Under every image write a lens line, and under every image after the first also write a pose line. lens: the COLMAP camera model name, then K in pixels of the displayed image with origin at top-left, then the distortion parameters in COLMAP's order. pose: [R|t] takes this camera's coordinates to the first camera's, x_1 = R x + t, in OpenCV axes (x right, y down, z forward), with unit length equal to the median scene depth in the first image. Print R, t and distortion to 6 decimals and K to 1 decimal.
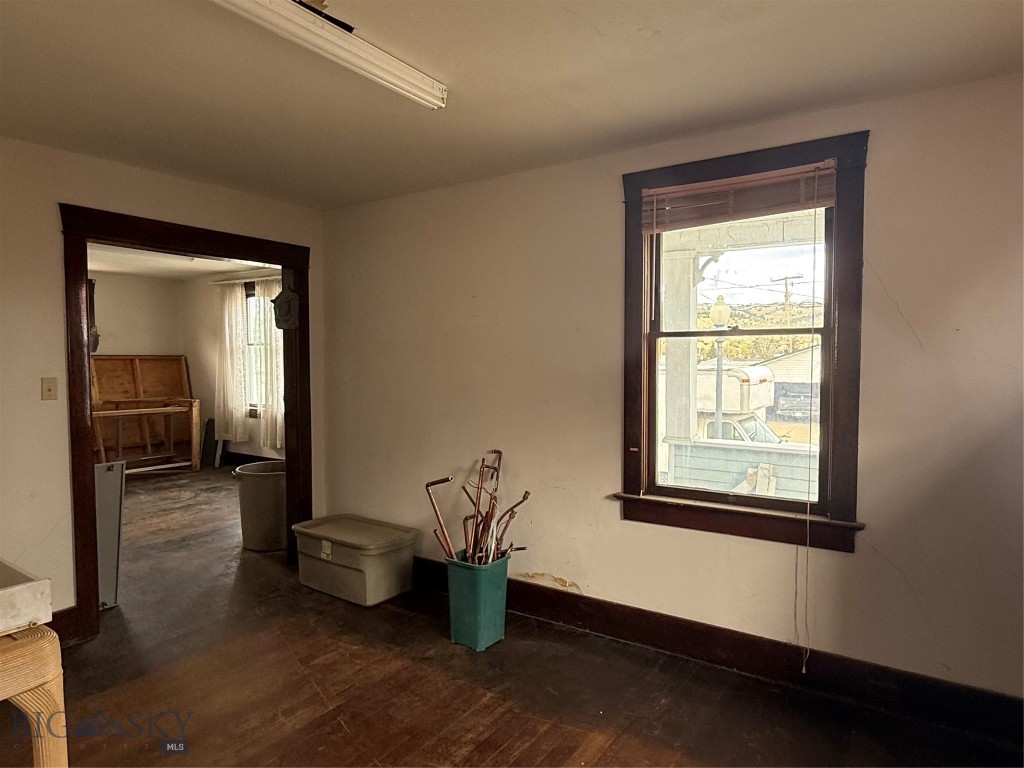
lens RADIAL K [[617.8, 0, 509.3], [0, 617.8, 387.7], [0, 0, 1]] dist [-0.002629, 0.003295]
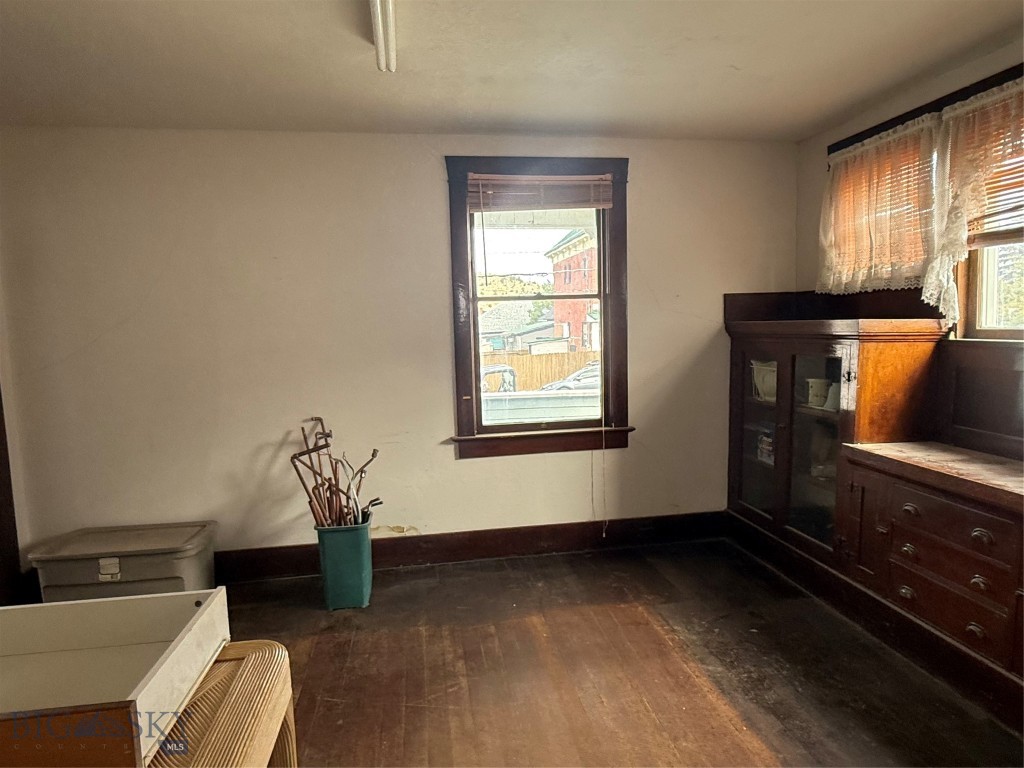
lens RADIAL K [[617.8, 0, 517.3], [0, 617.8, 388.2], [0, 0, 1]] dist [-0.002629, 0.003295]
pose [[0.738962, -0.090919, 0.667584, -0.511866], [0.058901, 0.995777, 0.070417, 0.005583], [-0.671167, -0.012714, 0.741197, 0.070188]]
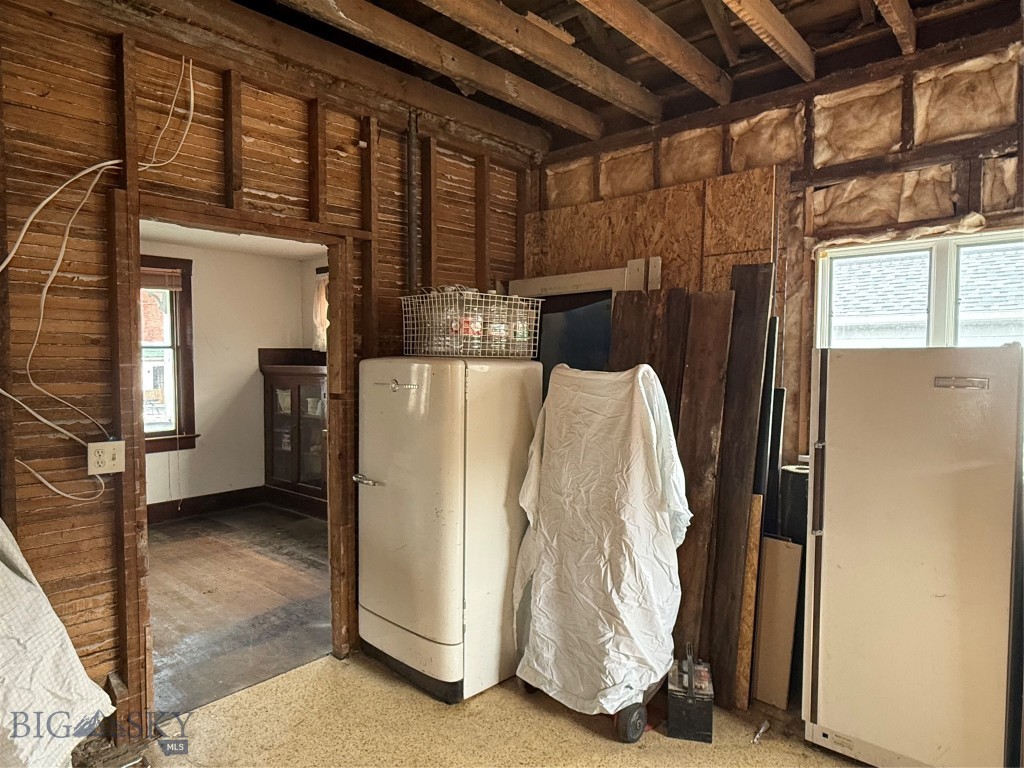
lens RADIAL K [[617.8, 0, 511.9], [0, 617.8, 387.2], [0, 0, 1]] dist [-0.002629, 0.003295]
pose [[0.134248, -0.047930, 0.989788, -1.229887], [0.049445, 0.997909, 0.041617, 0.010889], [-0.989713, 0.043353, 0.136338, -0.362999]]
